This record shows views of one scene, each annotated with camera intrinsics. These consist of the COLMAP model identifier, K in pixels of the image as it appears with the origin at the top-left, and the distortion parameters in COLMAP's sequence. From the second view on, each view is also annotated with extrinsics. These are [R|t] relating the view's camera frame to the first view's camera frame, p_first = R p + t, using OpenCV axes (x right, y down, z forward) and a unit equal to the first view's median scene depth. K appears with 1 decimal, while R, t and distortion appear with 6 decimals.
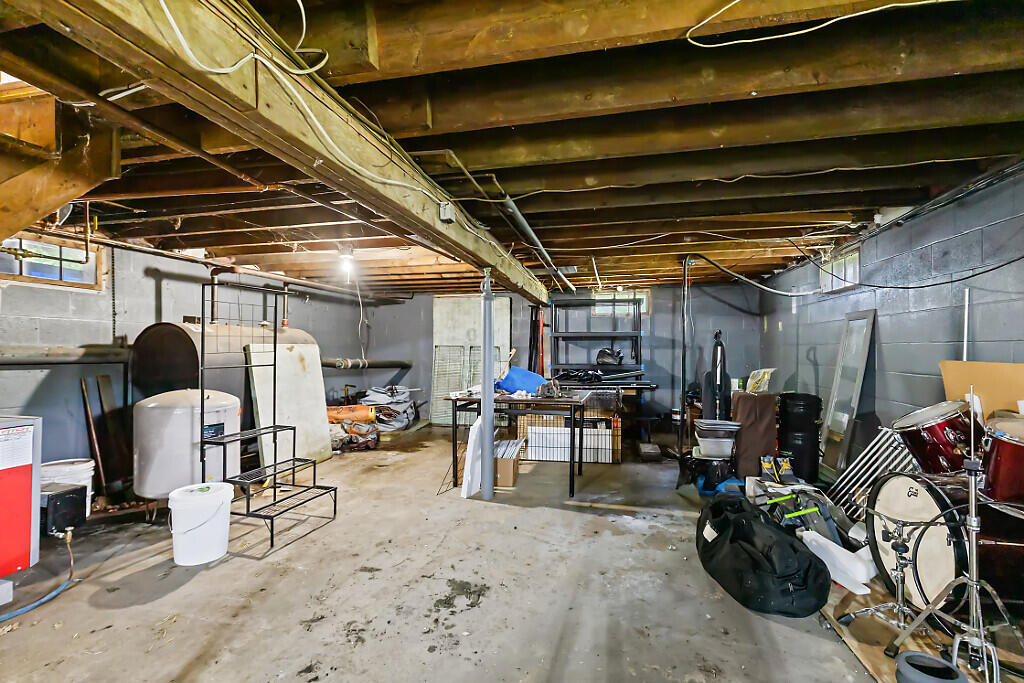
lens RADIAL K [[461.2, 0, 514.3], [0, 461.2, 344.6], [0, 0, 1]] dist [-0.002519, -0.000225]
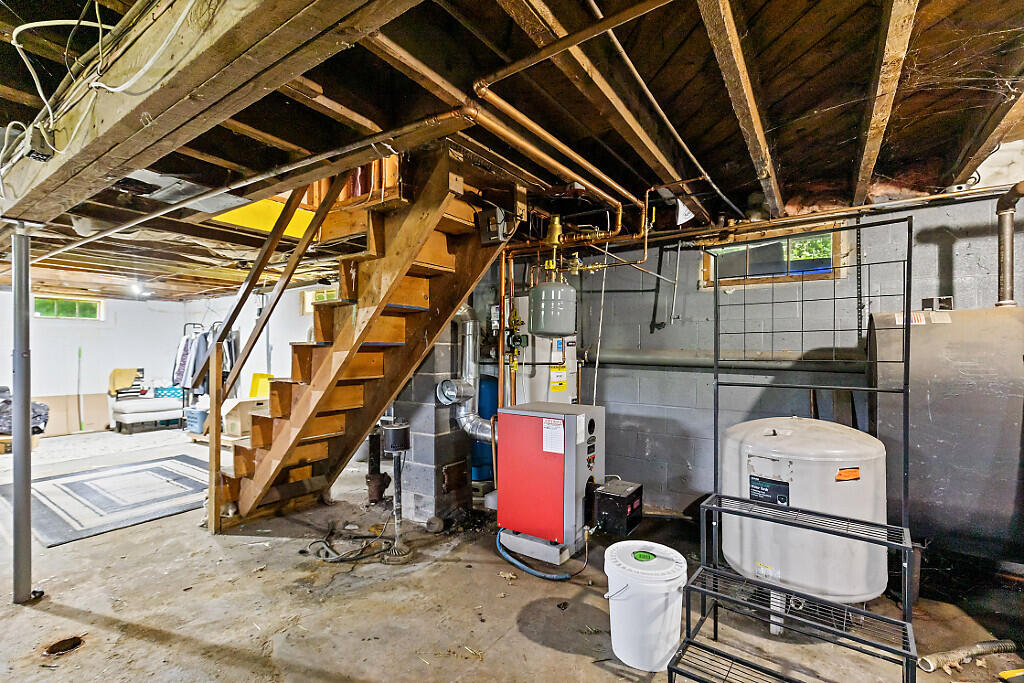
lens RADIAL K [[461.2, 0, 506.8], [0, 461.2, 349.7], [0, 0, 1]] dist [-0.002519, -0.000225]
pose [[-0.373929, 0.000528, -0.927457, 0.053129], [0.006555, 0.999976, -0.002073, 0.002089], [0.927434, -0.006855, -0.373923, 1.150812]]
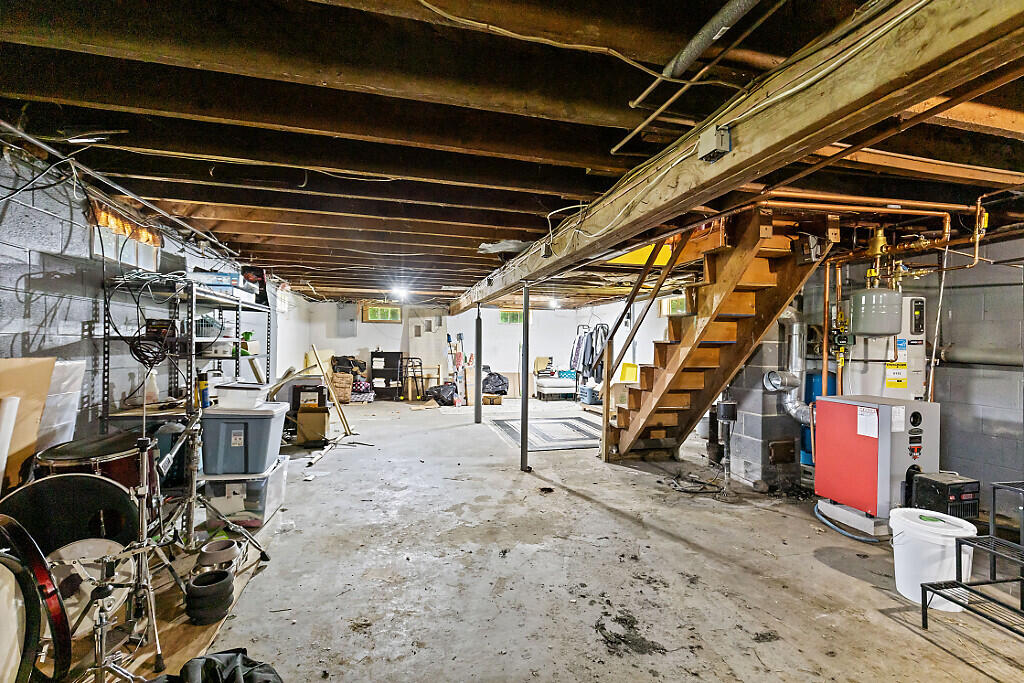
lens RADIAL K [[461.2, 0, 510.2], [0, 461.2, 345.5], [0, 0, 1]] dist [-0.002519, -0.000225]
pose [[-0.895858, -0.006368, -0.444295, 0.422981], [-0.006659, 0.999977, -0.000905, 0.001491], [0.444290, 0.002148, -0.895880, 1.517240]]
